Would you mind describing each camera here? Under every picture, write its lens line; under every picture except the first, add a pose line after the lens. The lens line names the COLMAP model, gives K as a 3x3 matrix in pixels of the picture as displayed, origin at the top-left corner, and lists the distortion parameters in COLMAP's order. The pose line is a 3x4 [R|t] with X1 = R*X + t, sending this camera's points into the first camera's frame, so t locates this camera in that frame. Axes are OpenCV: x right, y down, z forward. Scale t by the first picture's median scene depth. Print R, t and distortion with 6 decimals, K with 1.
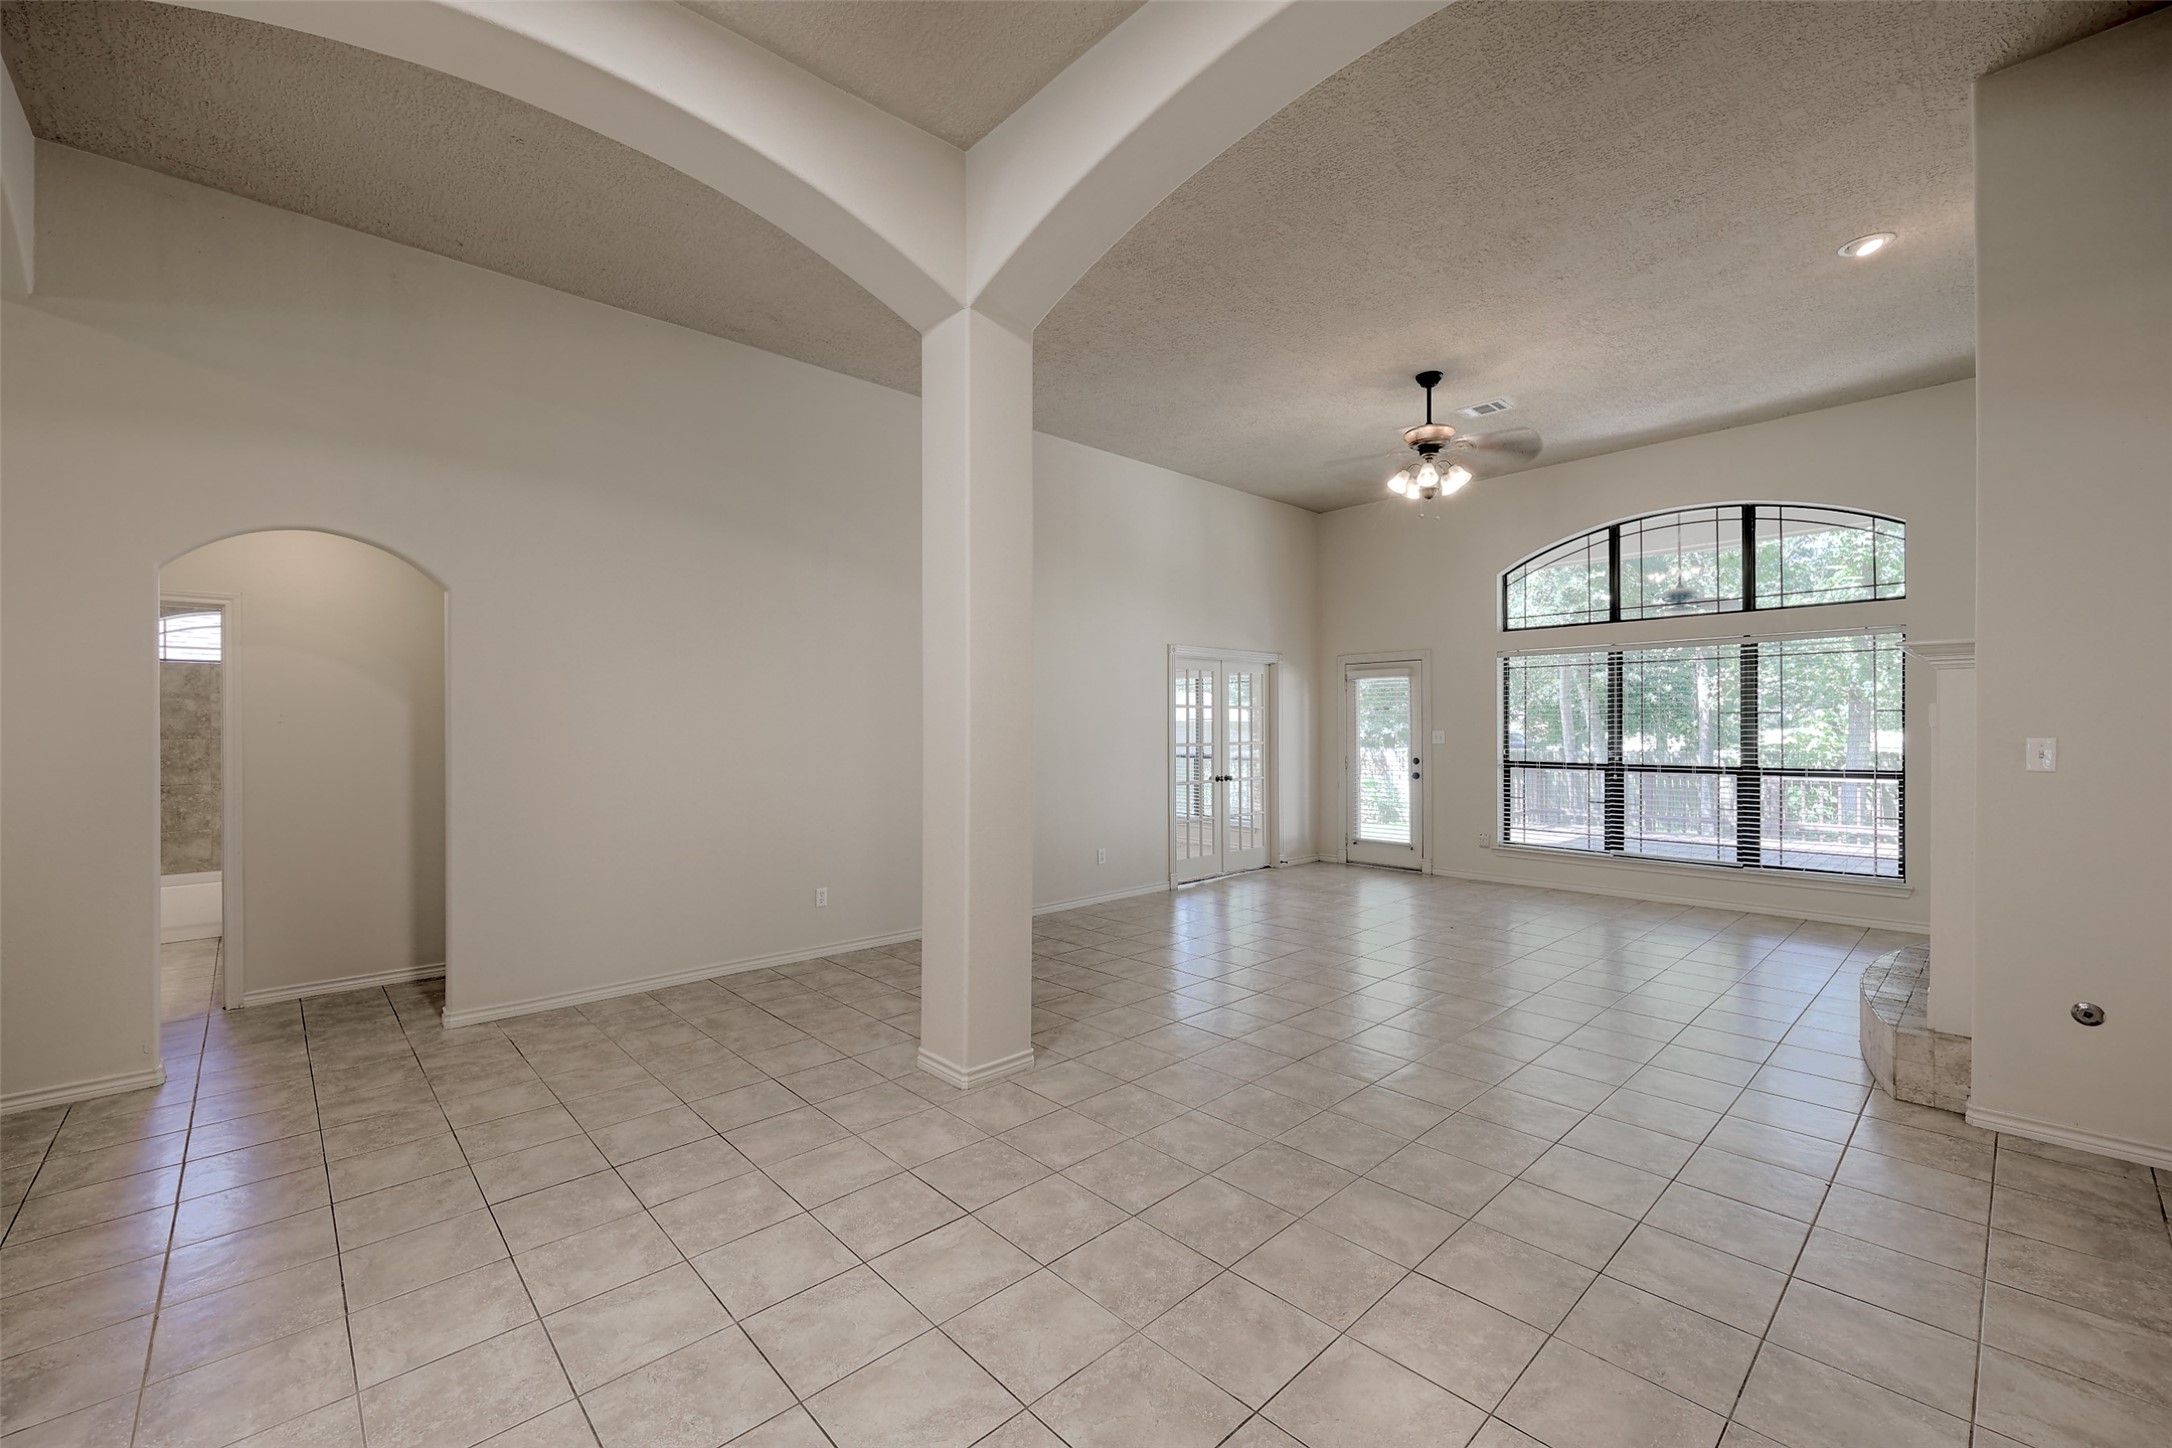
lens RADIAL K [[888.4, 0, 1100.9], [0, 888.4, 724.4], [0, 0, 1]] dist [0.003004, 0.000637]
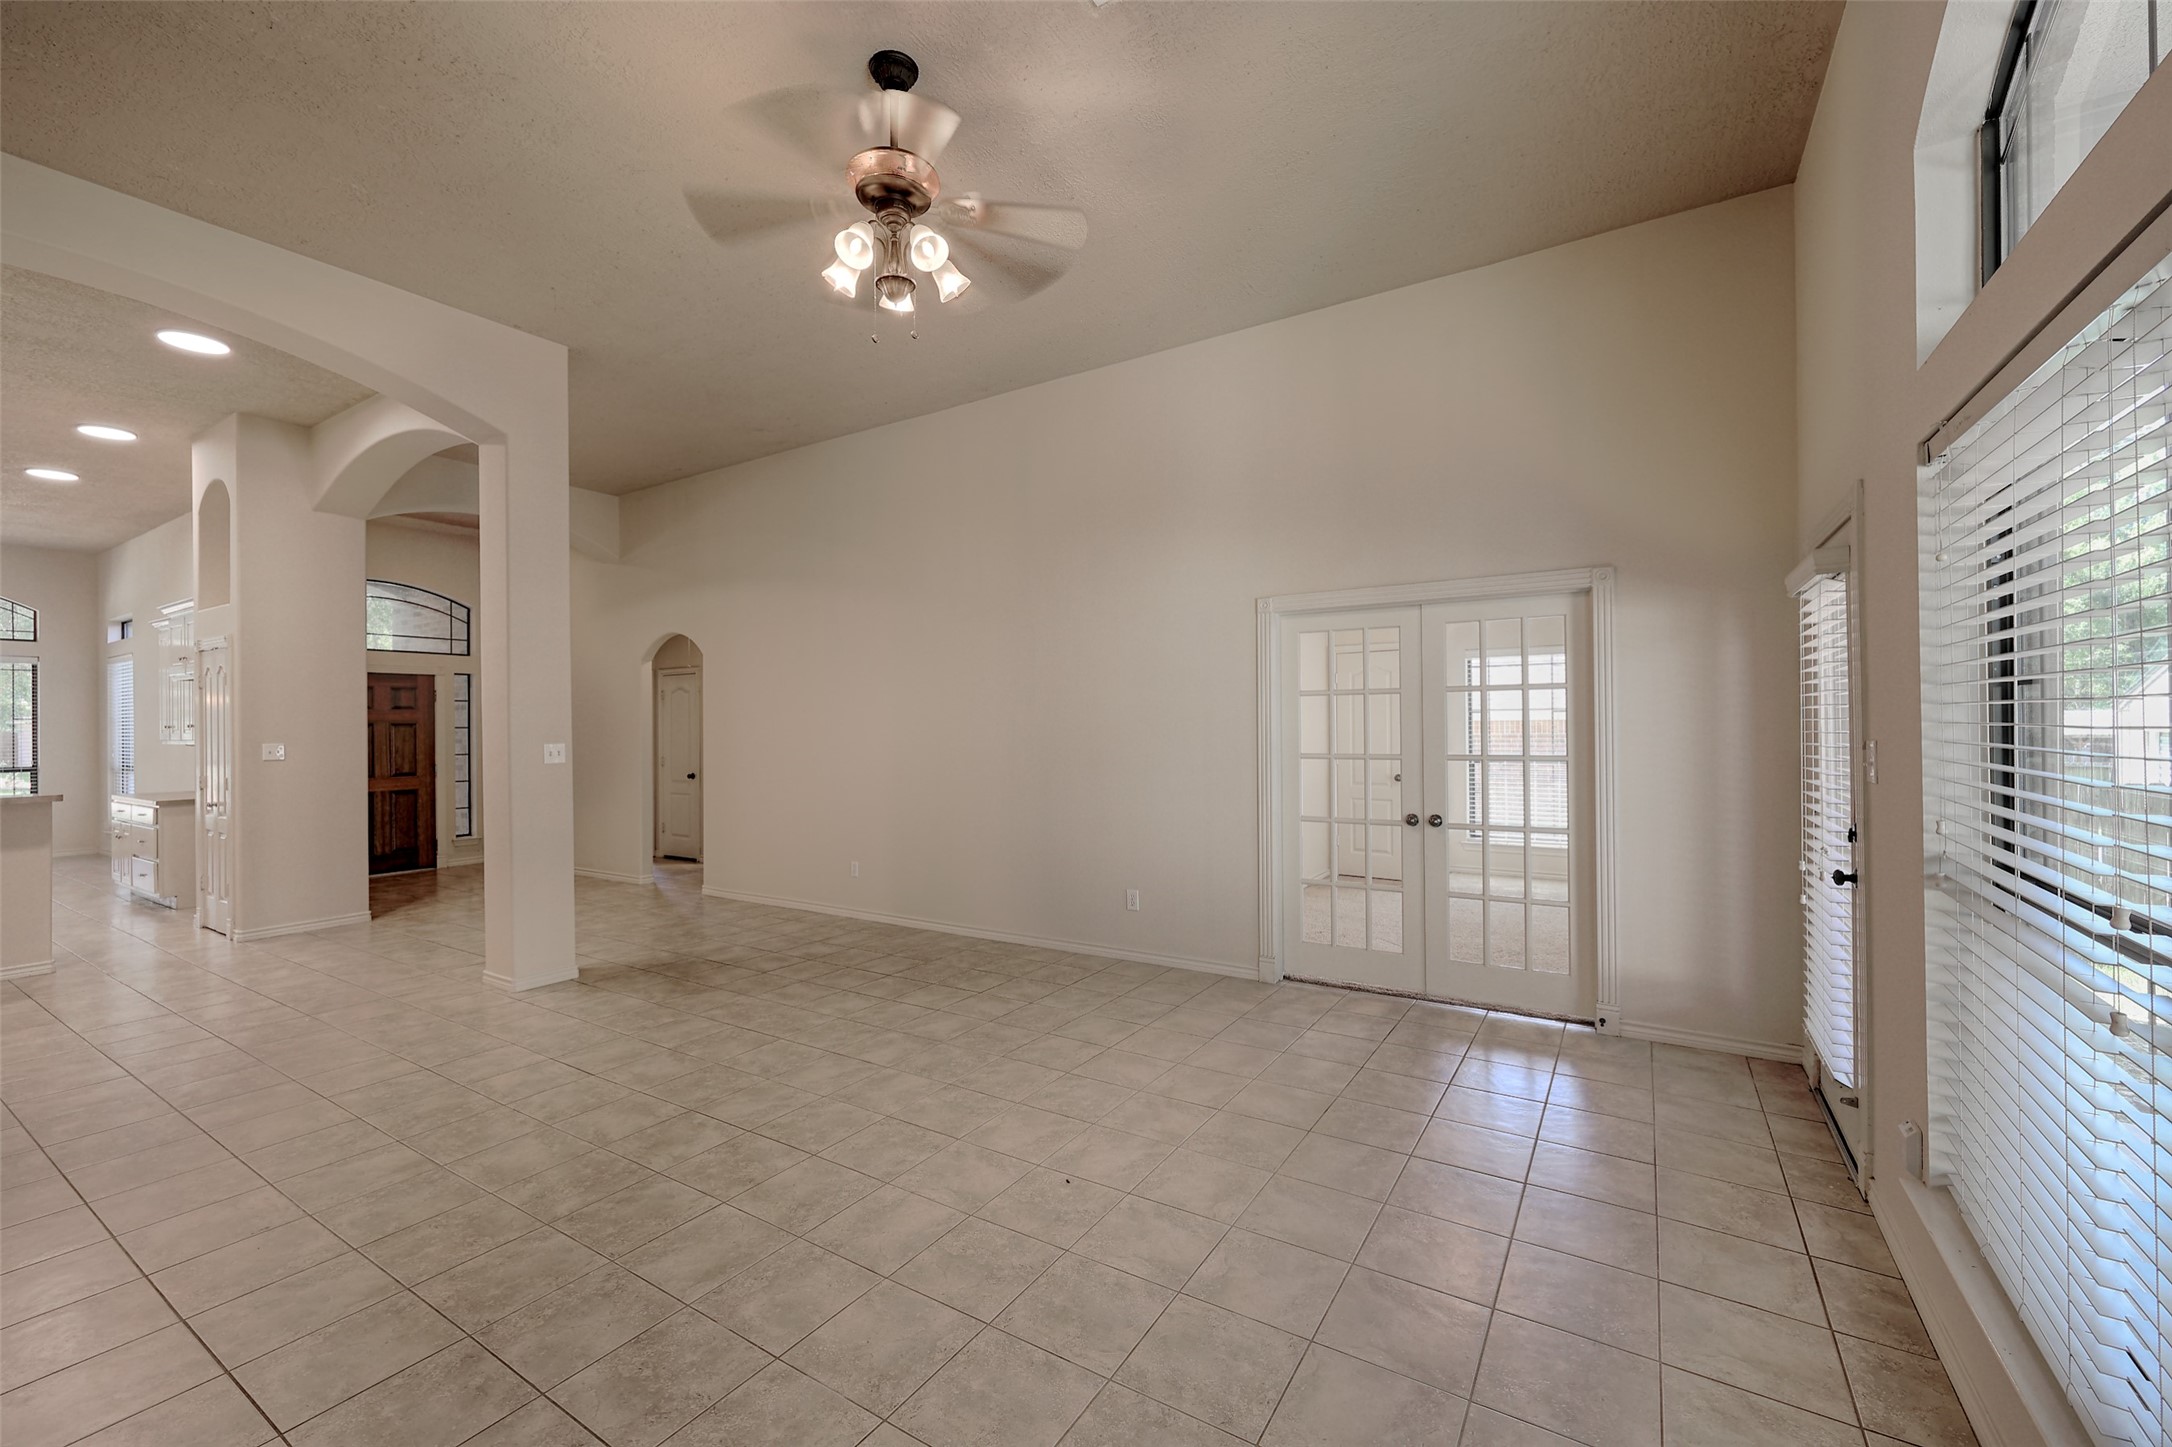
lens RADIAL K [[888.4, 0, 1078.9], [0, 888.4, 720.0], [0, 0, 1]] dist [0.003004, 0.000637]
pose [[0.232927, -0.004138, -0.972485, 0.910389], [0.011540, 0.999932, -0.001490, -0.003658], [0.972426, -0.010875, 0.232959, 0.983067]]
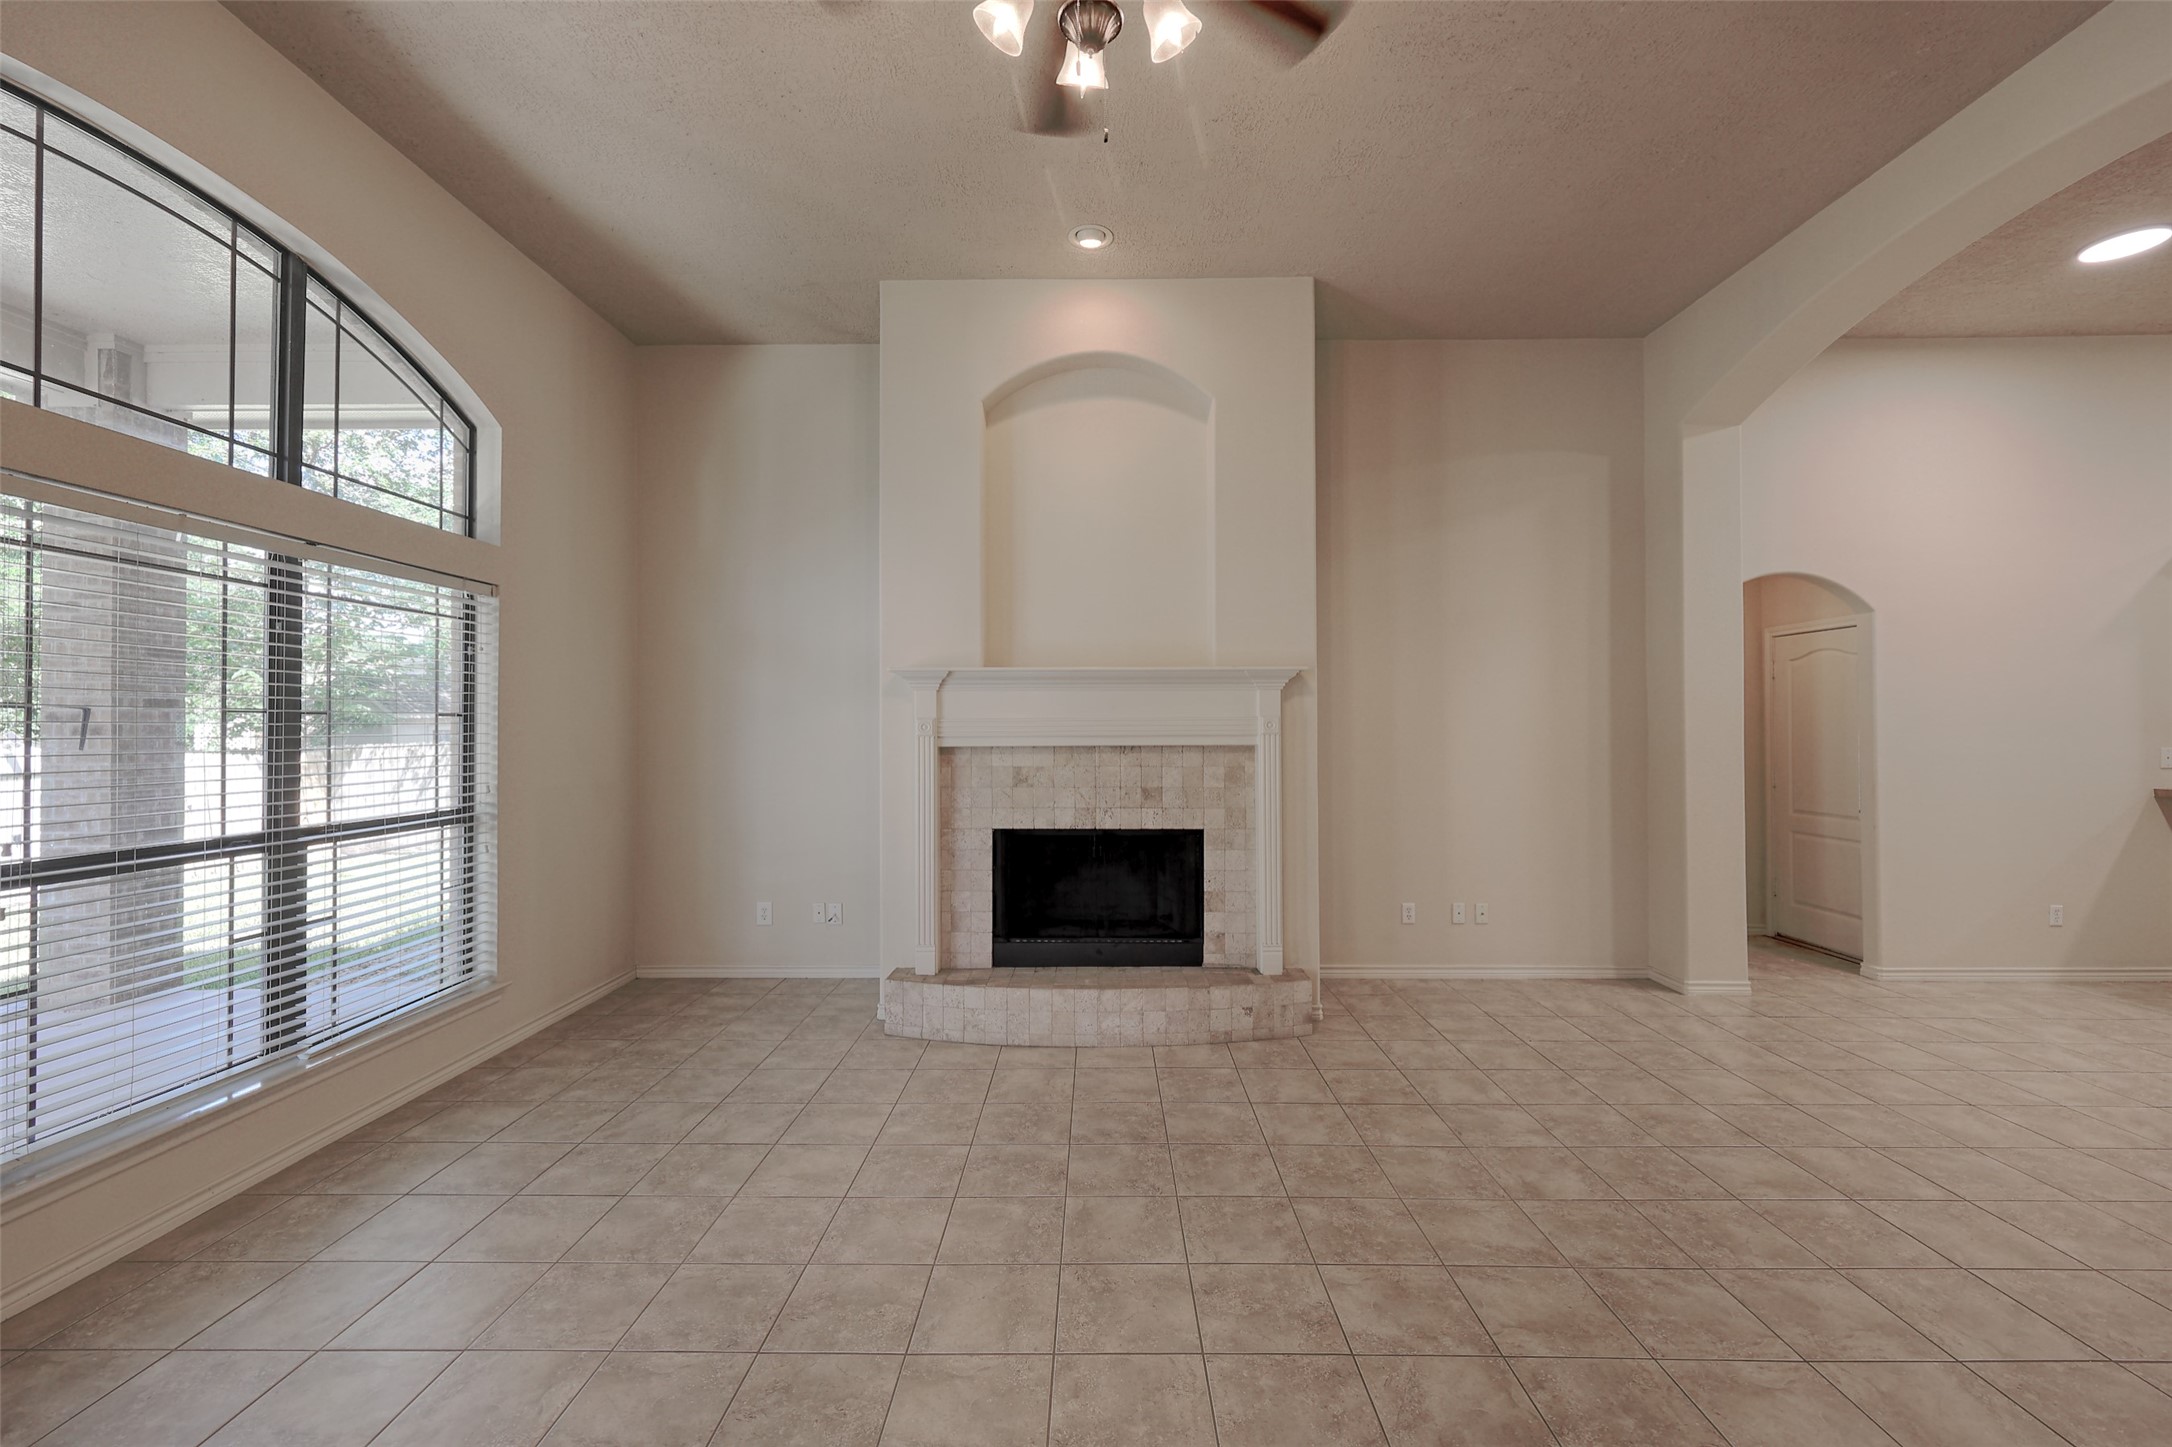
lens RADIAL K [[888.4, 0, 1095.9], [0, 888.4, 723.9], [0, 0, 1]] dist [0.003004, 0.000637]
pose [[-0.716989, 0.013225, 0.696959, 0.143623], [0.006402, 0.999903, -0.012388, 0.001070], [-0.697055, -0.004420, -0.717004, 1.237444]]
